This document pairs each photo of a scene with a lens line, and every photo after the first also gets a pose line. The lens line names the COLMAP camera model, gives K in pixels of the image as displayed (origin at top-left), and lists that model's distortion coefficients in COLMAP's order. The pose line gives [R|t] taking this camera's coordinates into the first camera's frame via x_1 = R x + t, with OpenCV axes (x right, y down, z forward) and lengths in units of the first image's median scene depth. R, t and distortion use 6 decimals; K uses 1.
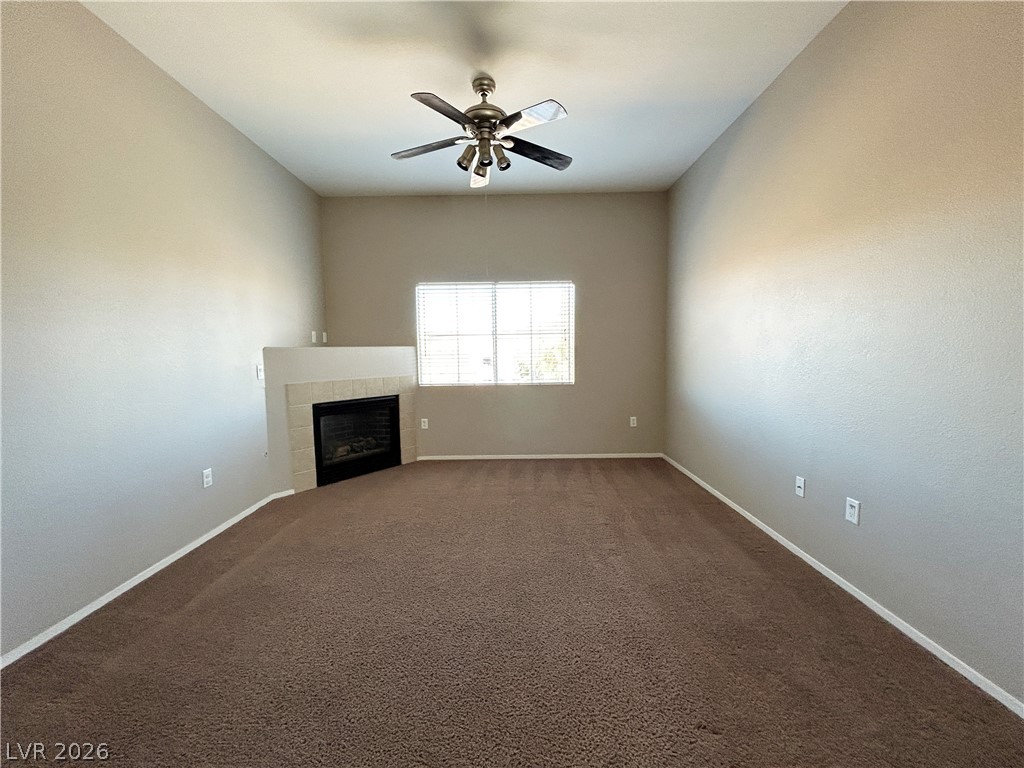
lens RADIAL K [[408.8, 0, 512.7], [0, 408.8, 379.0], [0, 0, 1]] dist [-0.001492, 0.000124]
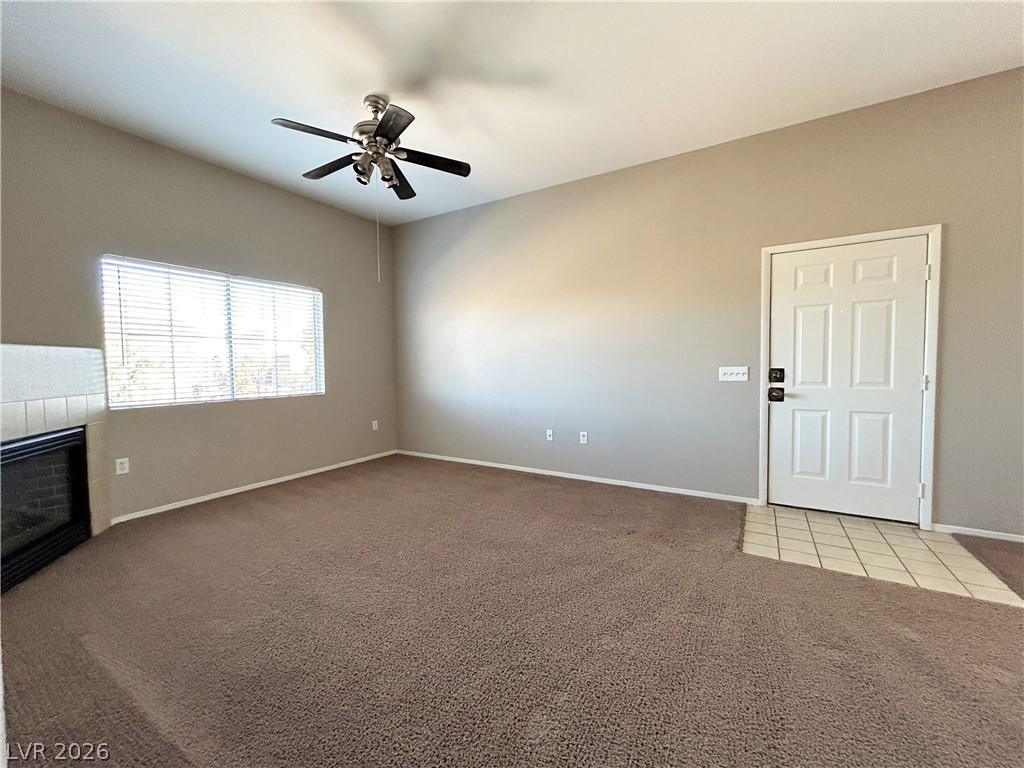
lens RADIAL K [[408.8, 0, 518.0], [0, 408.8, 383.8], [0, 0, 1]] dist [-0.001492, 0.000124]
pose [[0.507124, -0.033881, 0.861207, -0.465485], [0.061109, 0.998126, 0.003284, 0.013354], [-0.859704, 0.050962, 0.508244, 0.106385]]
